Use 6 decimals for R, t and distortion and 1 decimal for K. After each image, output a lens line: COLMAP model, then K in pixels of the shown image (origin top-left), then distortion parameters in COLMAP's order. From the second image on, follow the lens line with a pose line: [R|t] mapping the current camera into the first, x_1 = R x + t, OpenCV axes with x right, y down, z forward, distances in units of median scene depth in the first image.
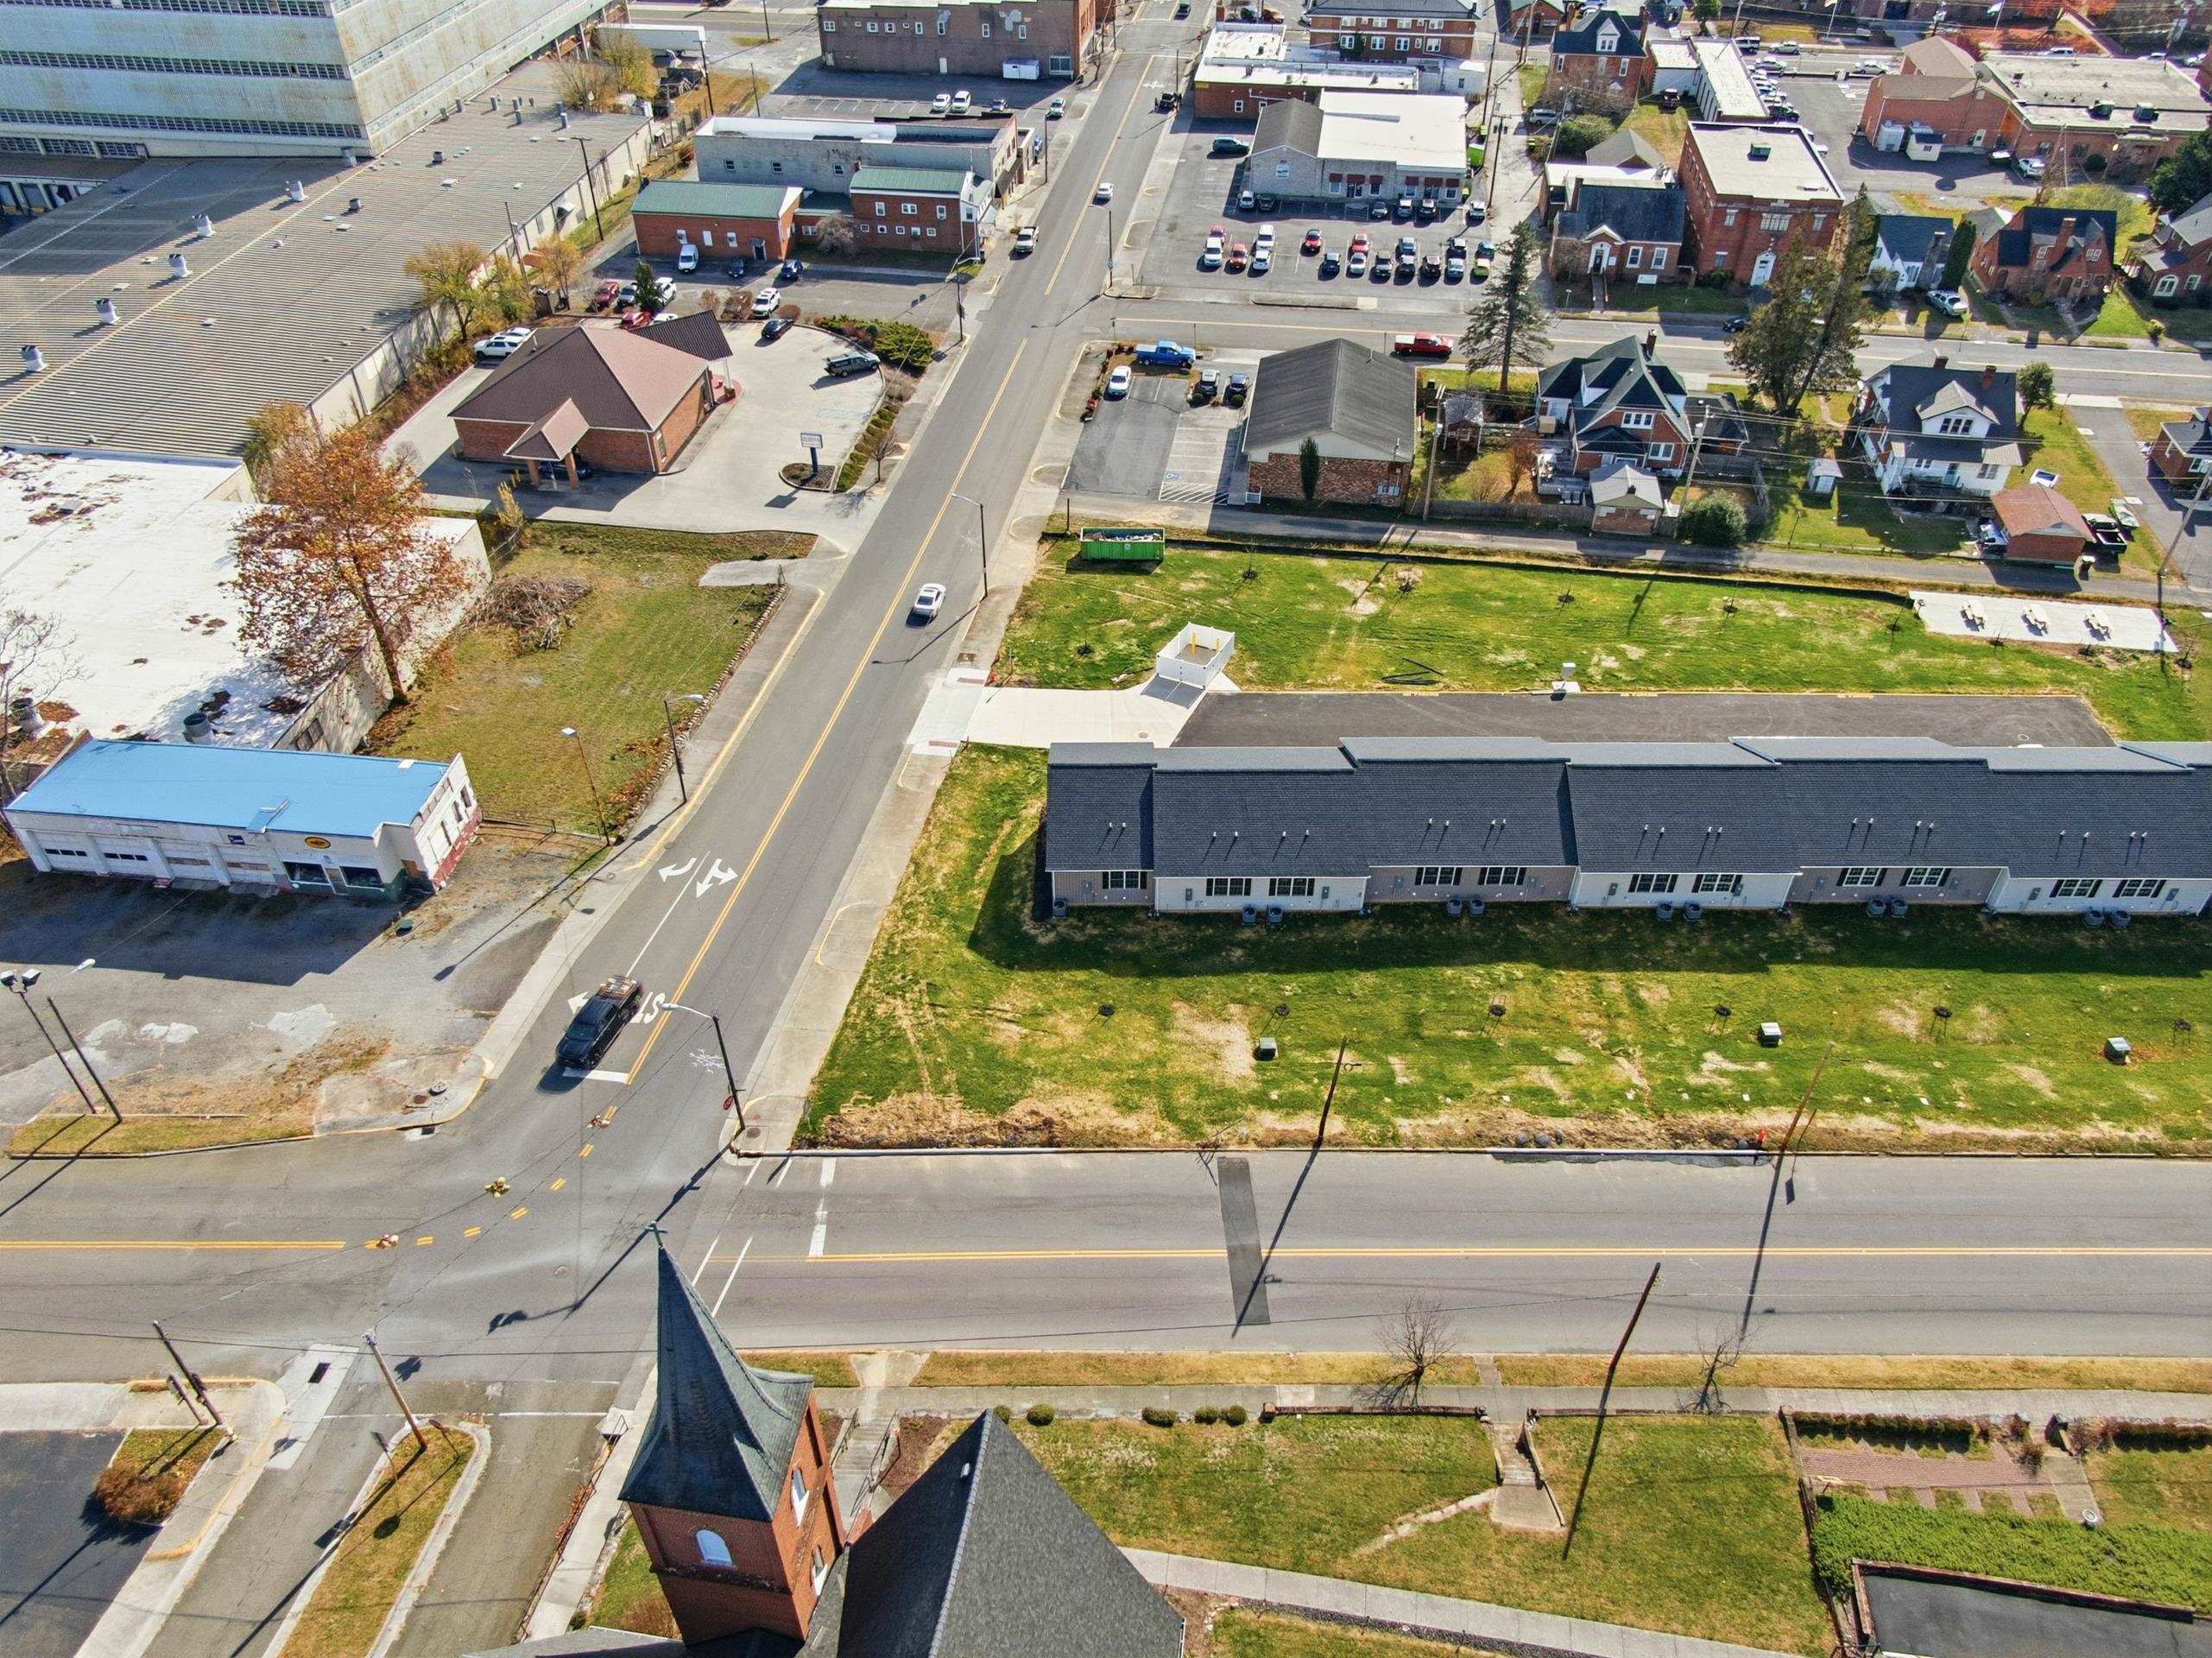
lens RADIAL K [[1580.1, 0, 1104.6], [0, 1580.1, 842.1], [0, 0, 1]] dist [0.050780, -0.074646]
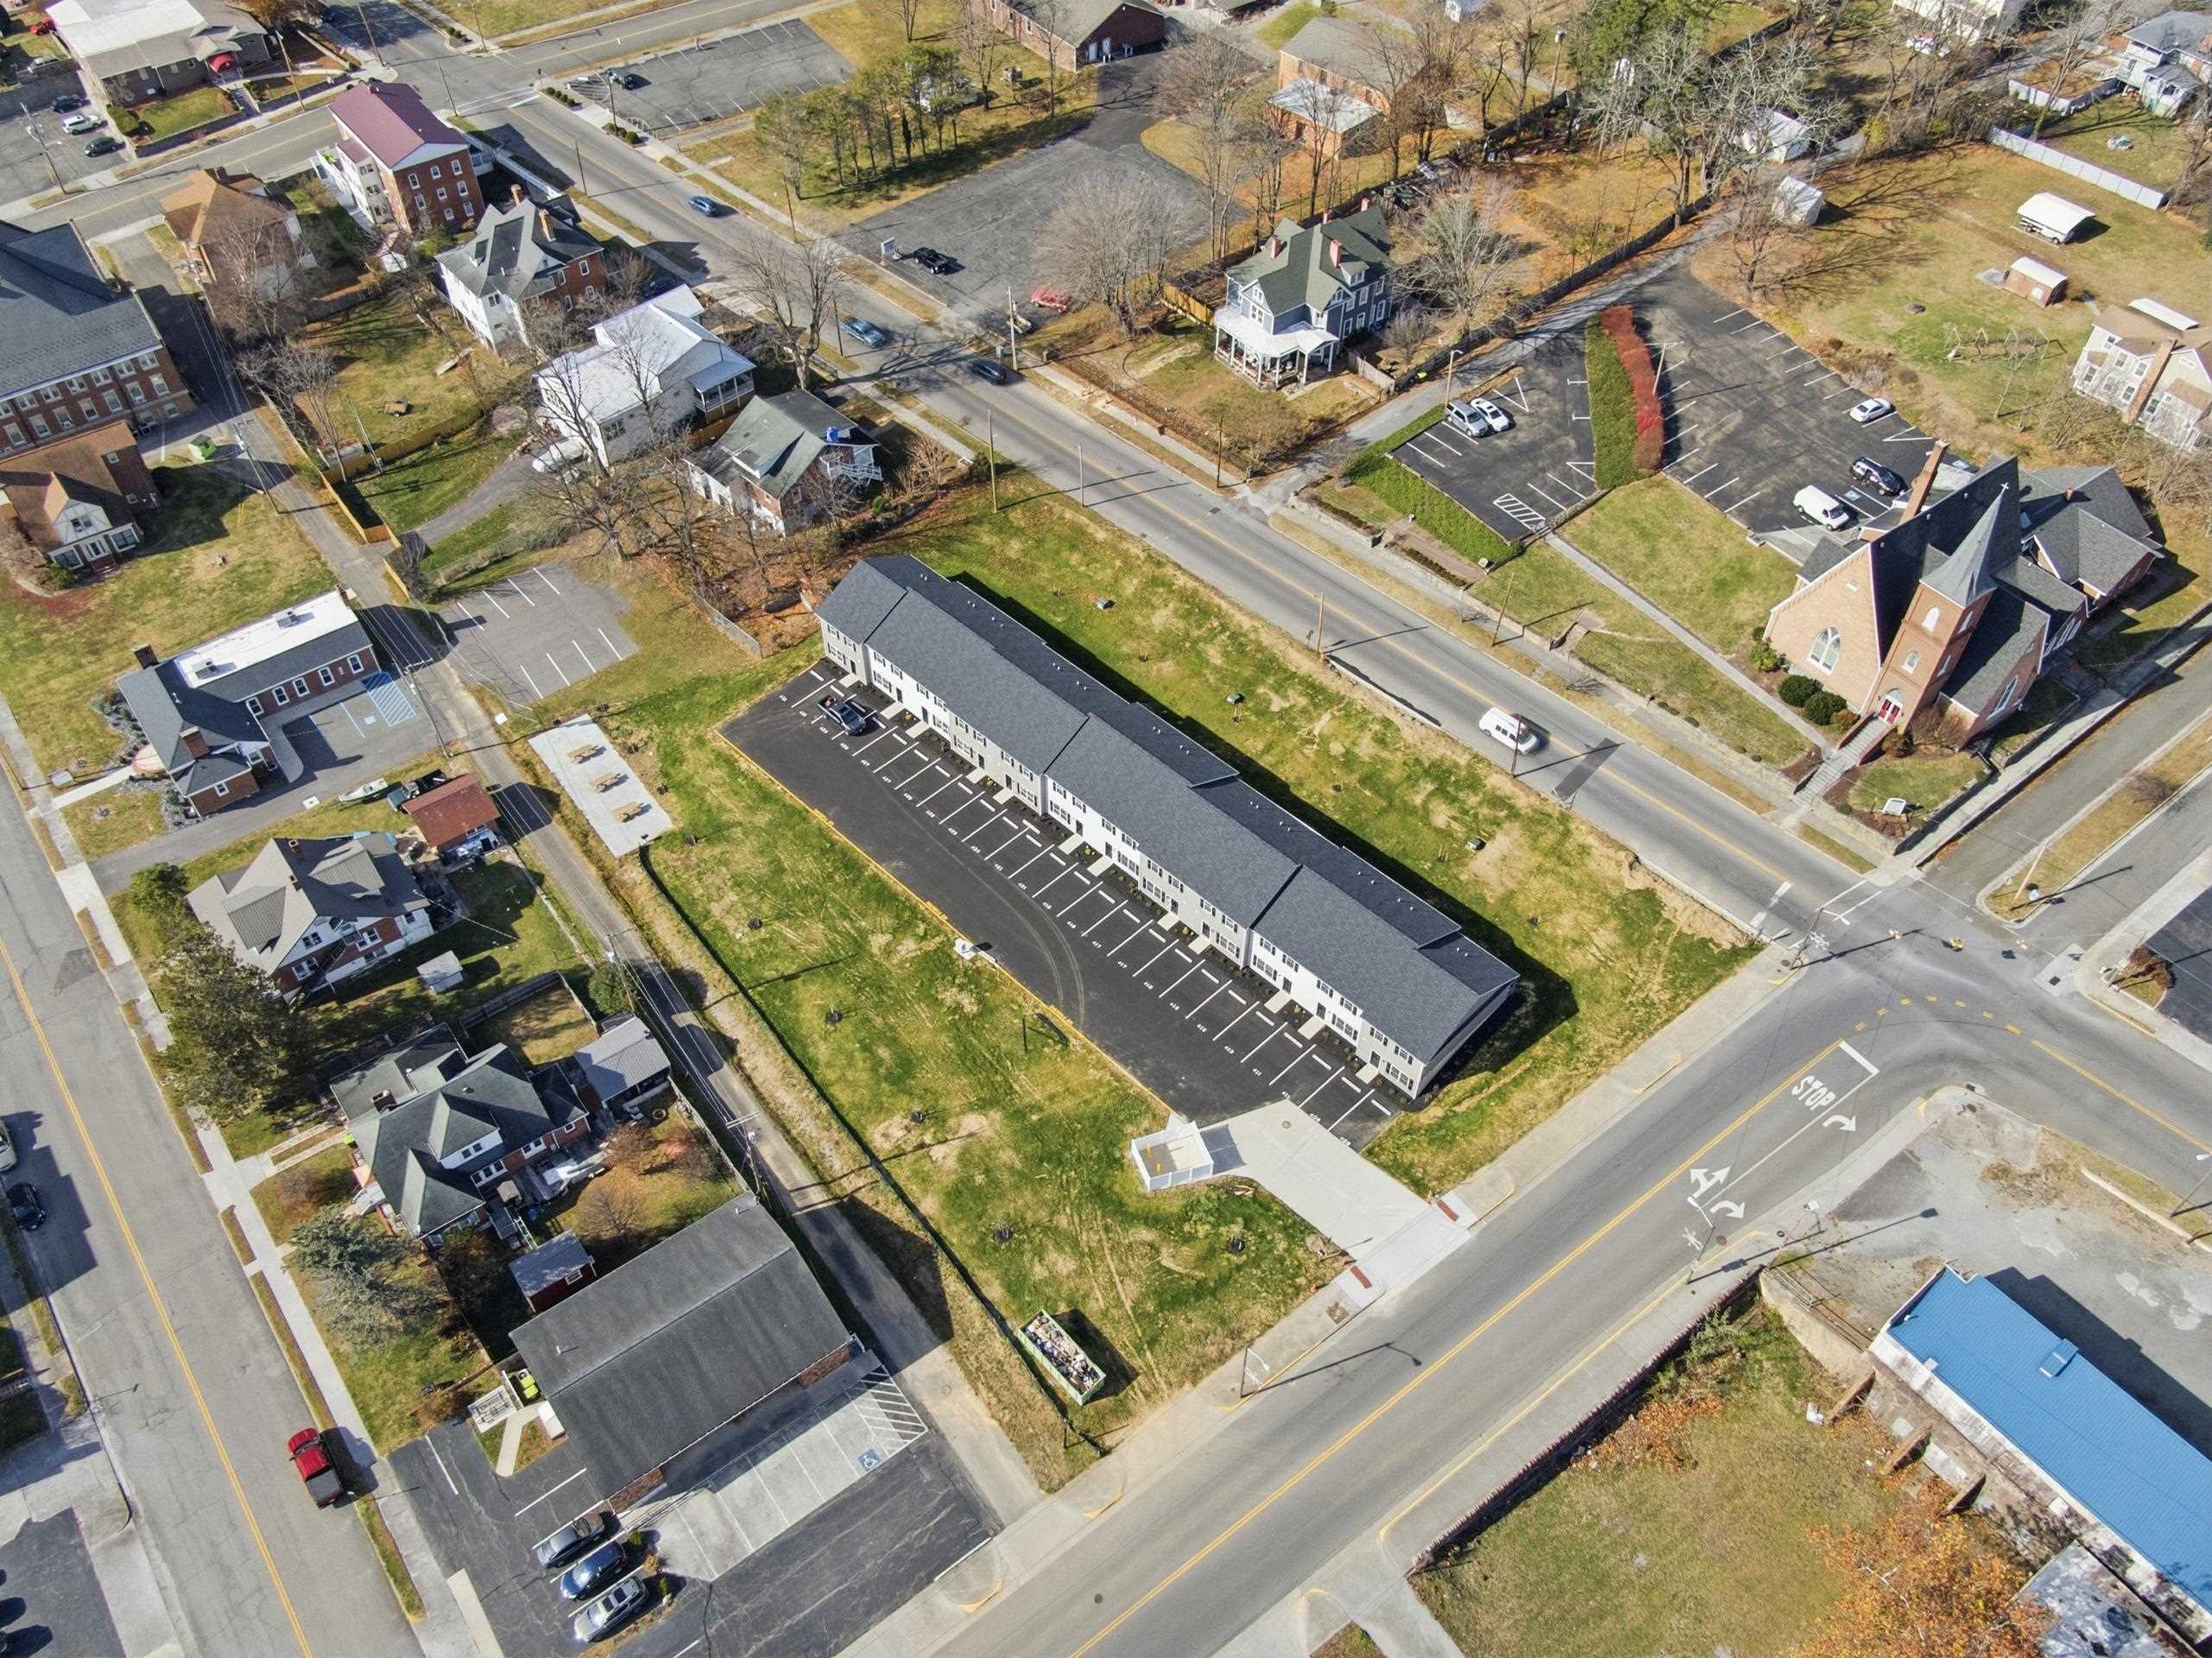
lens RADIAL K [[1781.1, 0, 1106.0], [0, 1781.1, 829.0], [0, 0, 1]] dist [0.026272, -0.030881]
pose [[-0.712677, -0.526623, 0.463422, -0.309524], [0.455486, 0.155026, 0.876641, -1.091265], [-0.533502, 0.835844, 0.129386, 0.627168]]
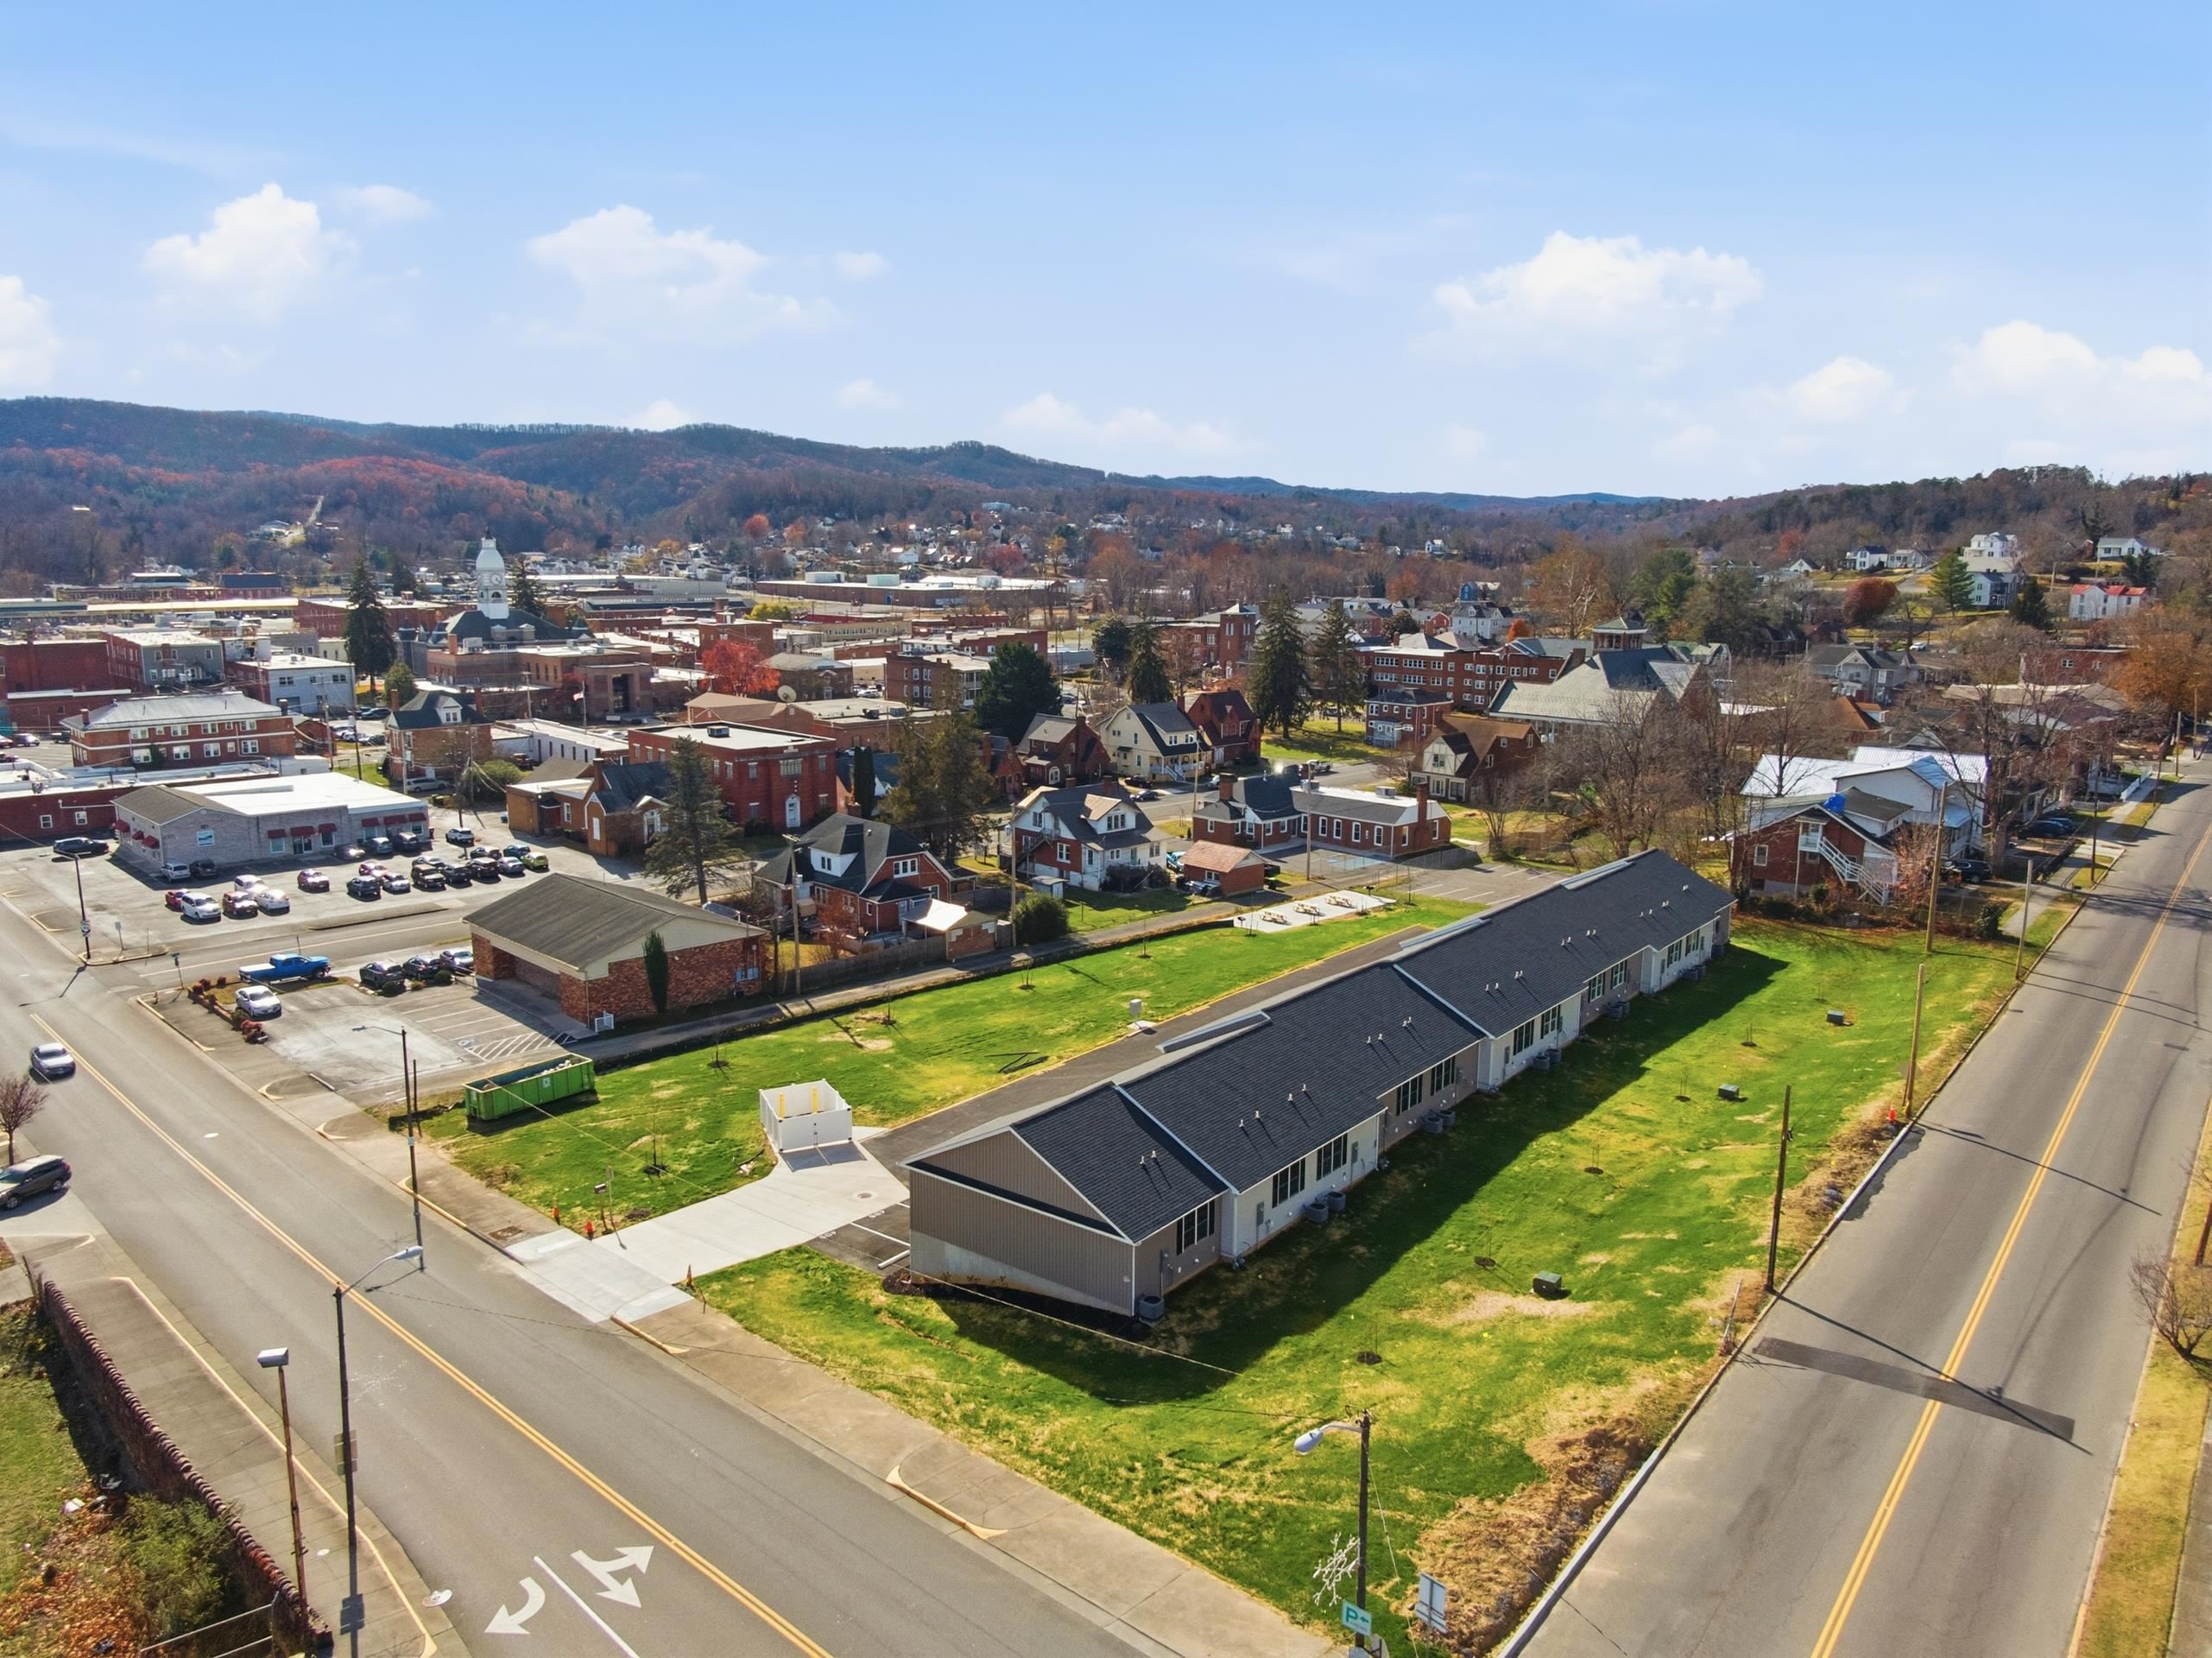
lens RADIAL K [[1580.1, 0, 1104.6], [0, 1580.1, 842.1], [0, 0, 1]] dist [0.050780, -0.074646]
pose [[0.610137, -0.144074, 0.779086, -0.367716], [0.512244, 0.821901, -0.249170, 0.027094], [-0.604433, 0.551110, 0.575273, 0.390599]]
